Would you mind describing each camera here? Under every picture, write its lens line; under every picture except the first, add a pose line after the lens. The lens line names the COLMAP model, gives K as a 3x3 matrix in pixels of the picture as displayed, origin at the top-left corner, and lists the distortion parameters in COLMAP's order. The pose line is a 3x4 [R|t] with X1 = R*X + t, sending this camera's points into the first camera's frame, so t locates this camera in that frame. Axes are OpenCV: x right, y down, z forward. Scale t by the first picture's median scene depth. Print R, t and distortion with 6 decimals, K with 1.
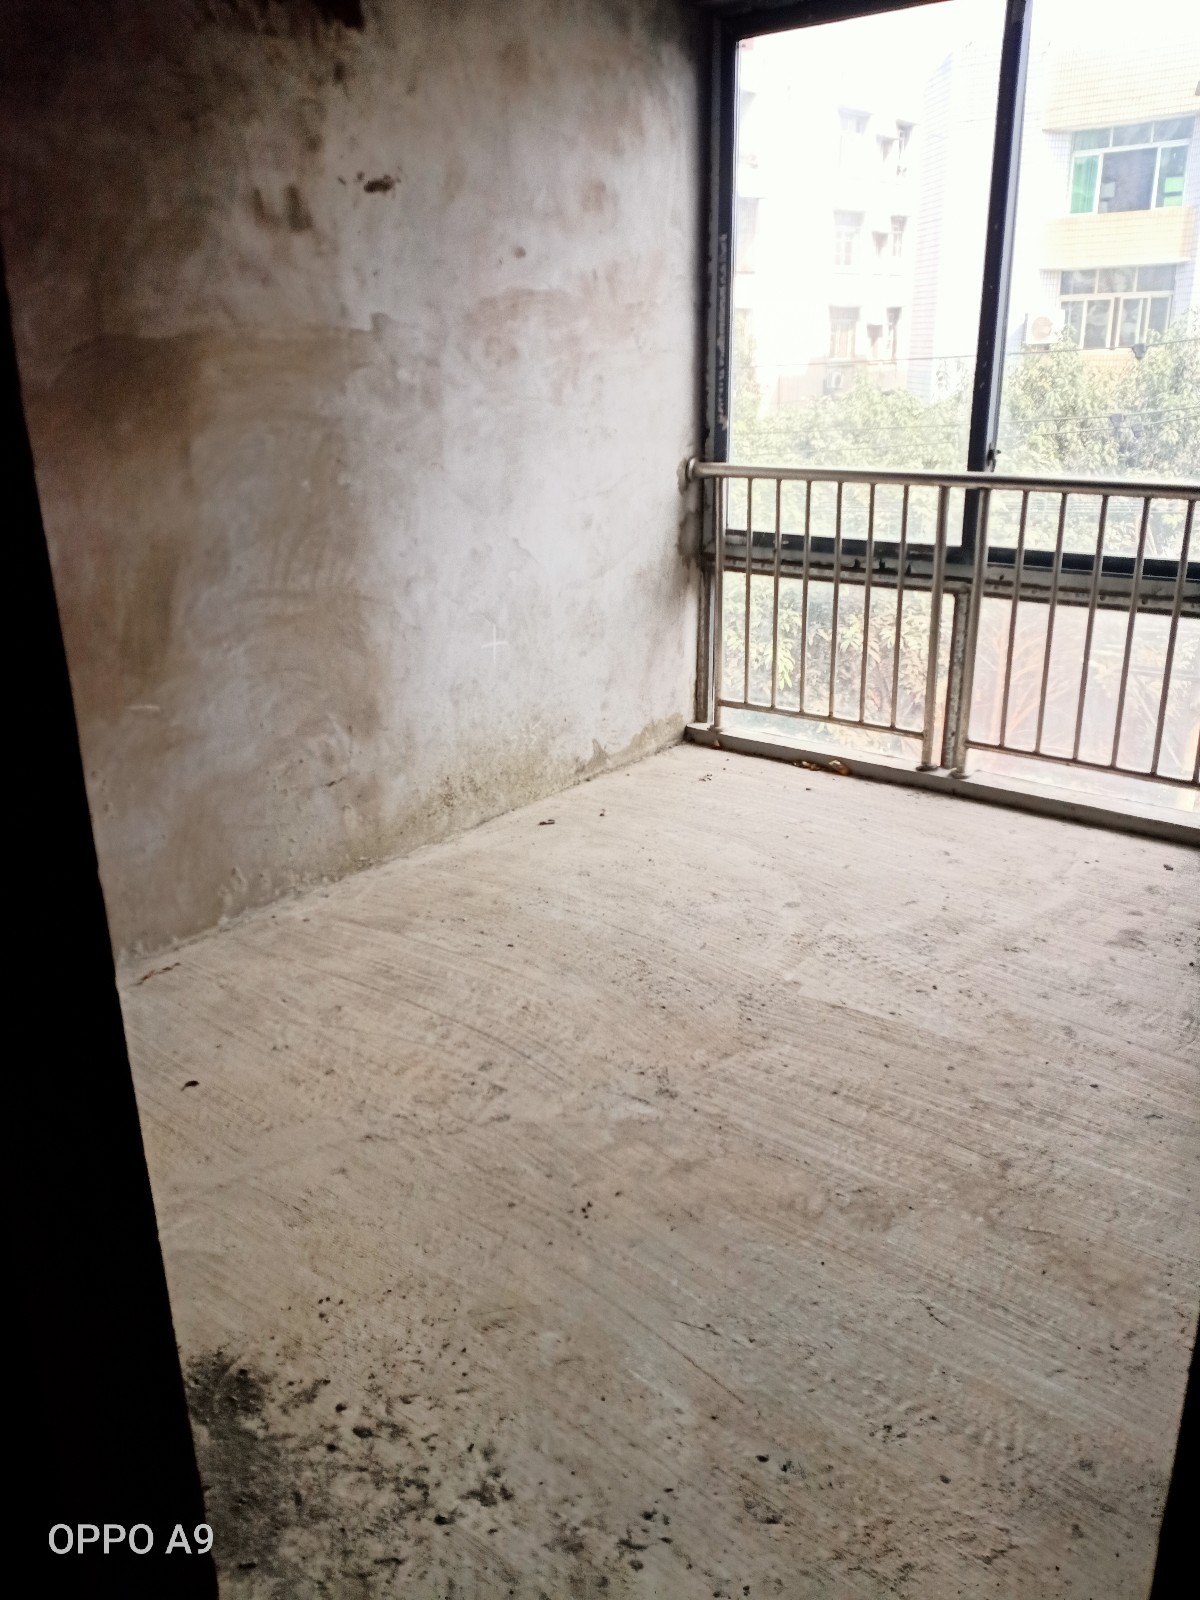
lens RADIAL K [[1266.5, 0, 628.7], [0, 1266.5, 784.5], [0, 0, 1]] dist [0.139481, -0.229382]
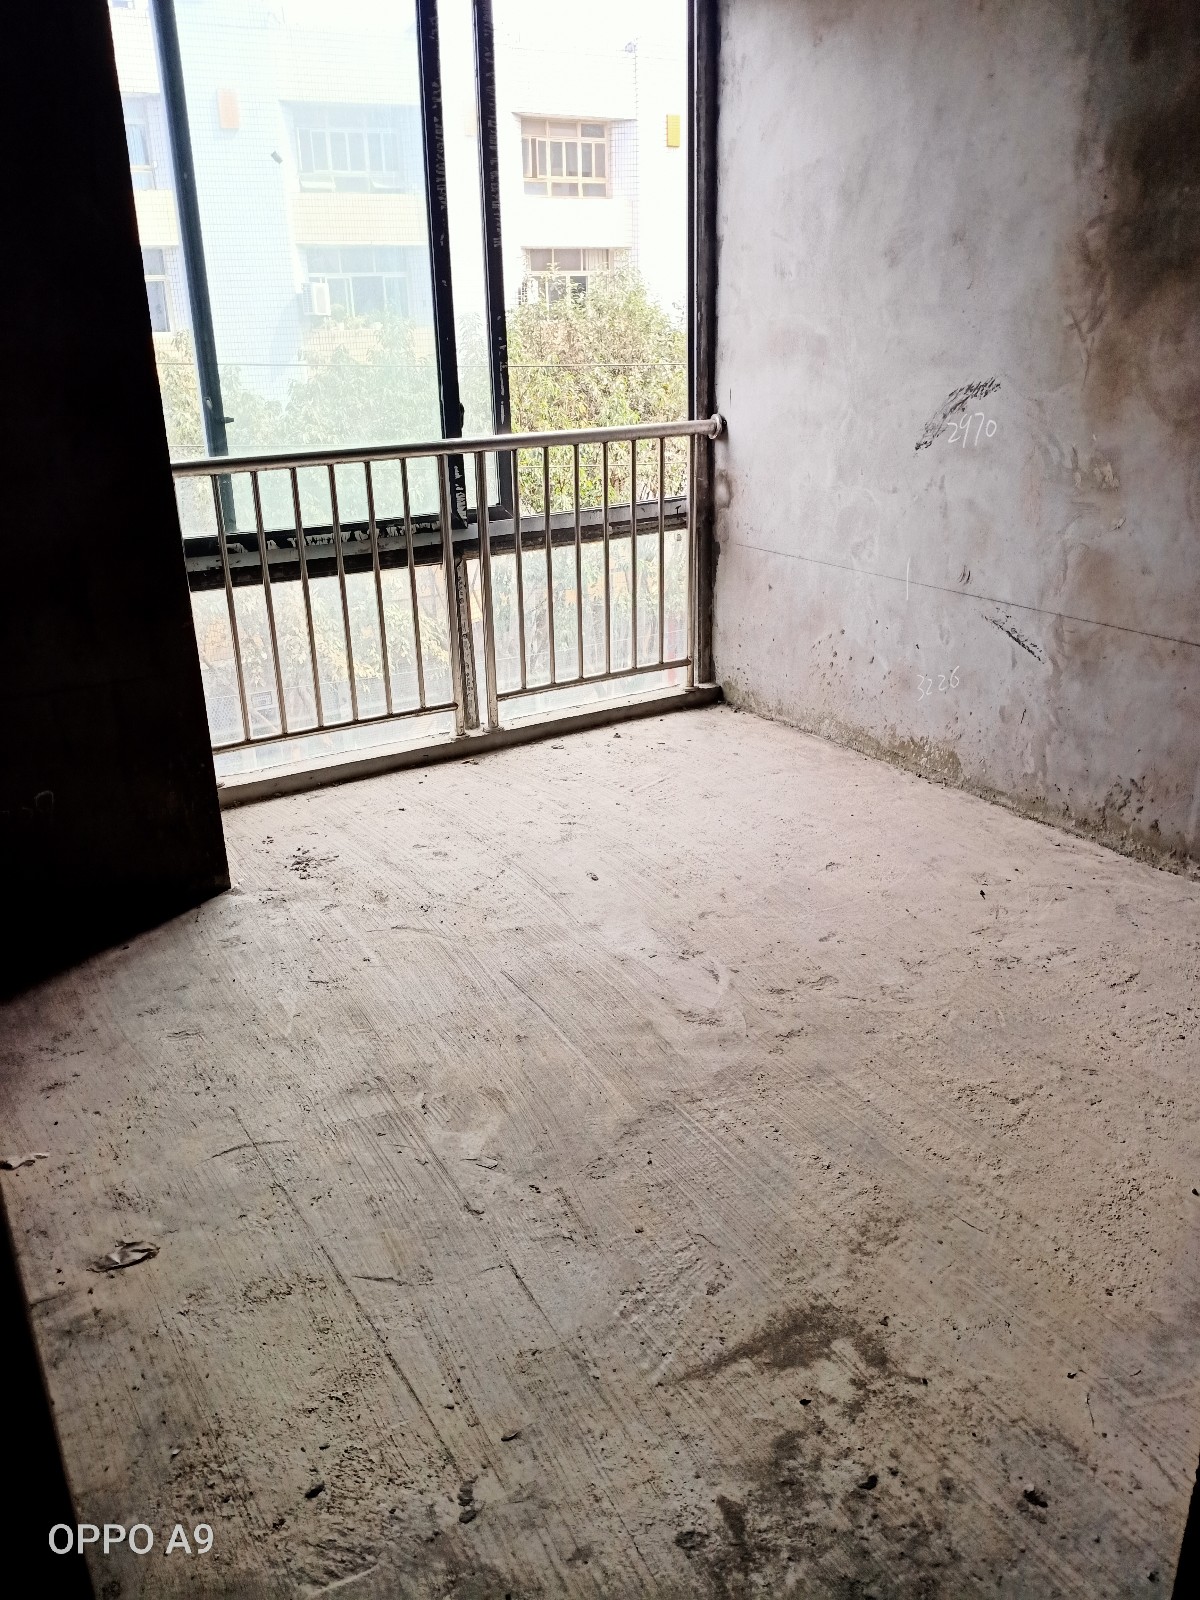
lens RADIAL K [[1266.5, 0, 628.7], [0, 1266.5, 784.5], [0, 0, 1]] dist [0.139481, -0.229382]
pose [[0.320559, -0.321808, 0.890888, -0.670939], [0.321217, 0.921722, 0.217366, -0.161271], [-0.891101, 0.216489, 0.398836, 0.512237]]
